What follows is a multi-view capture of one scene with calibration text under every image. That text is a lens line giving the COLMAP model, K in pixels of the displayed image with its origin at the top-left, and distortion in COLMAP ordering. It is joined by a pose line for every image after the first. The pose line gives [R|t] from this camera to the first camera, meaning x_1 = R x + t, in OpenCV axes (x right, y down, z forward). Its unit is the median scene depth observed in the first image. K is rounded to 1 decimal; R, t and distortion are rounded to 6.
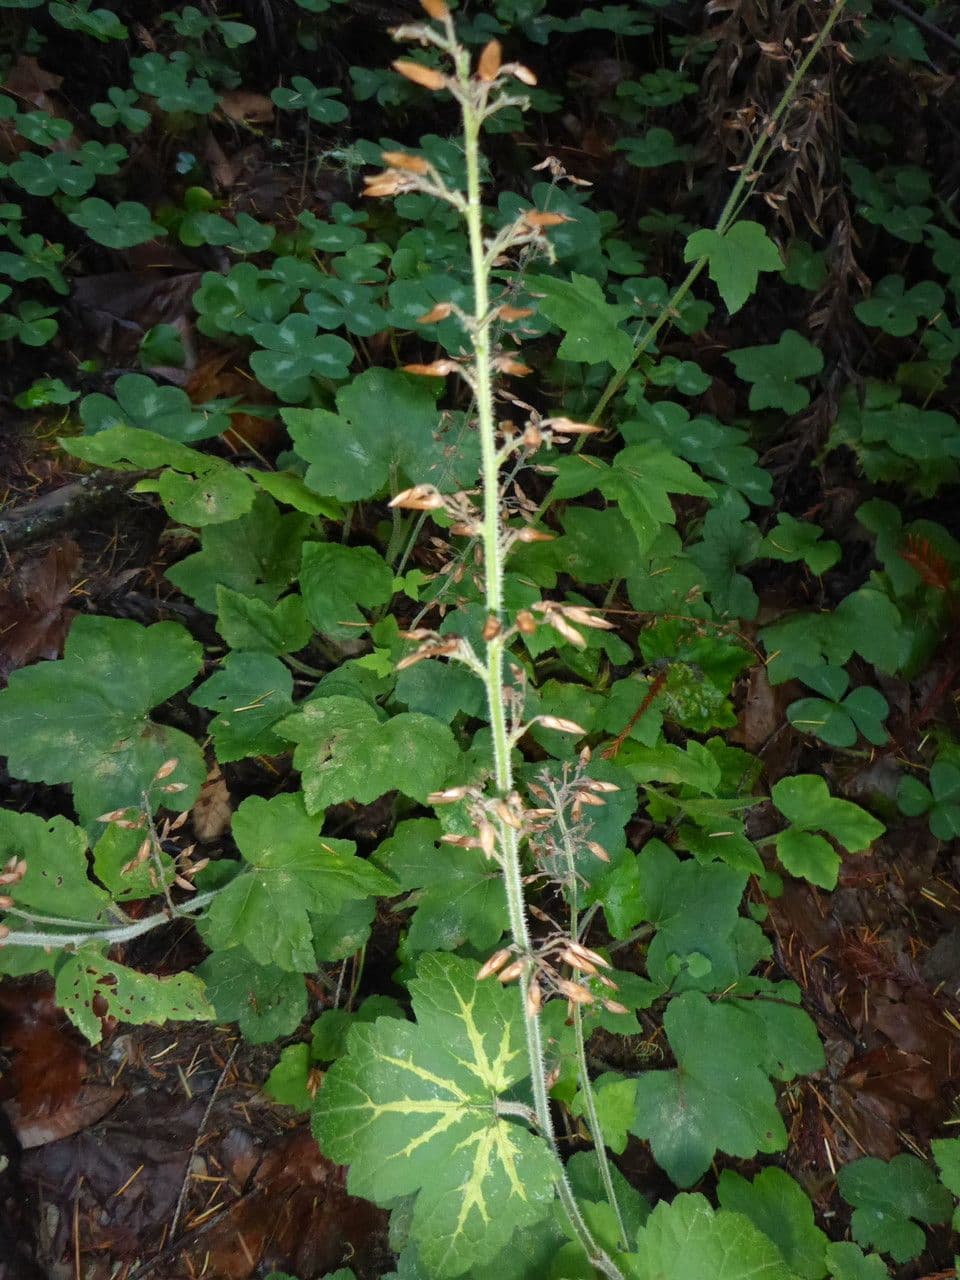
lens RADIAL K [[1064.9, 0, 483.1], [0, 1064.9, 639.8], [0, 0, 1]] dist [-0.020294, -0.005587]
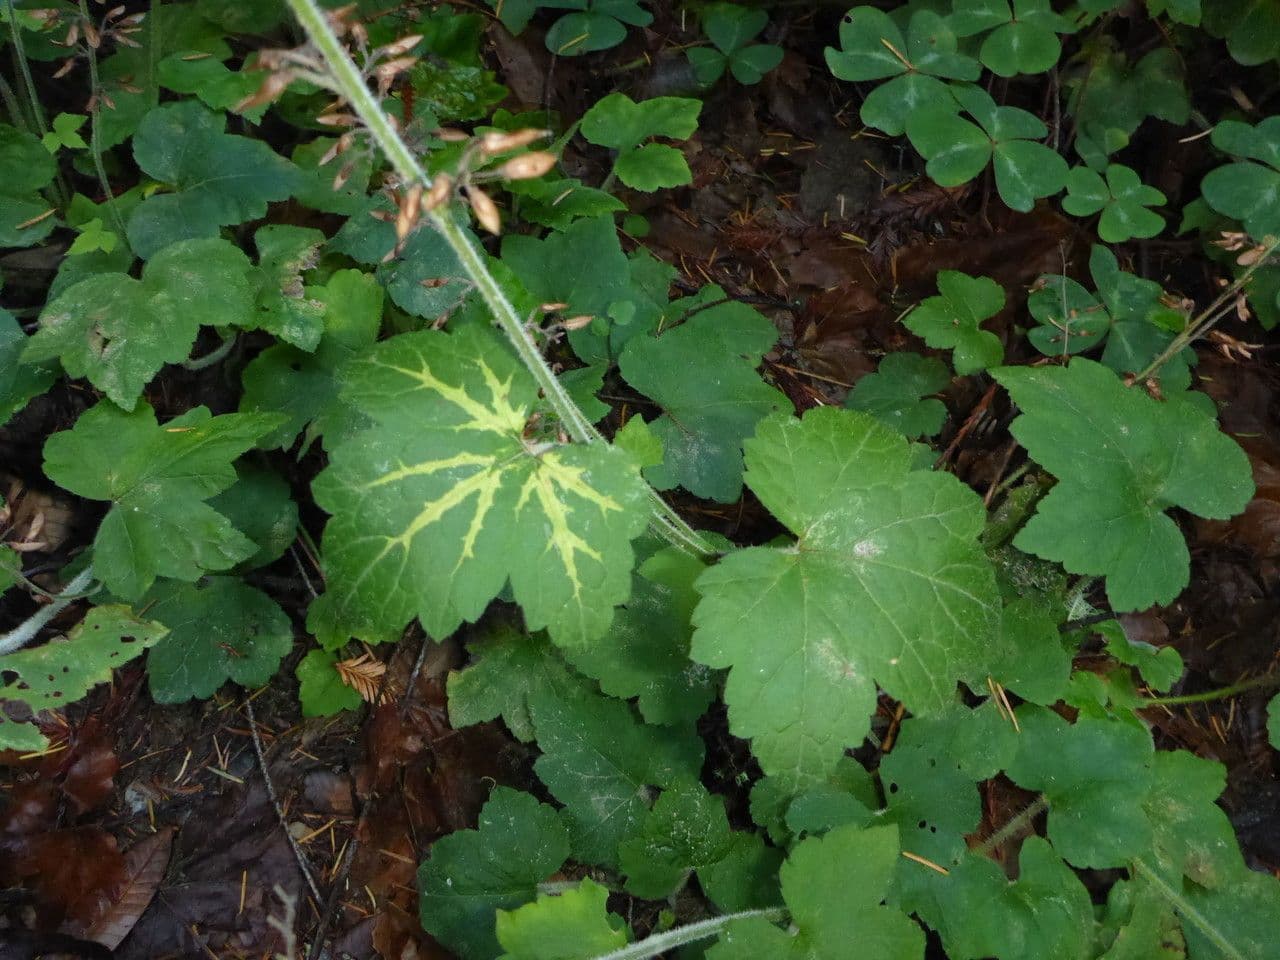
lens RADIAL K [[1064.9, 0, 639.7], [0, 1064.9, 482.4], [0, 0, 1]] dist [-0.020294, -0.005587]
pose [[0.781496, -0.592824, 0.194485, -0.052449], [0.518528, 0.790492, 0.325962, 0.143822], [-0.346977, -0.153892, 0.925162, 0.142050]]
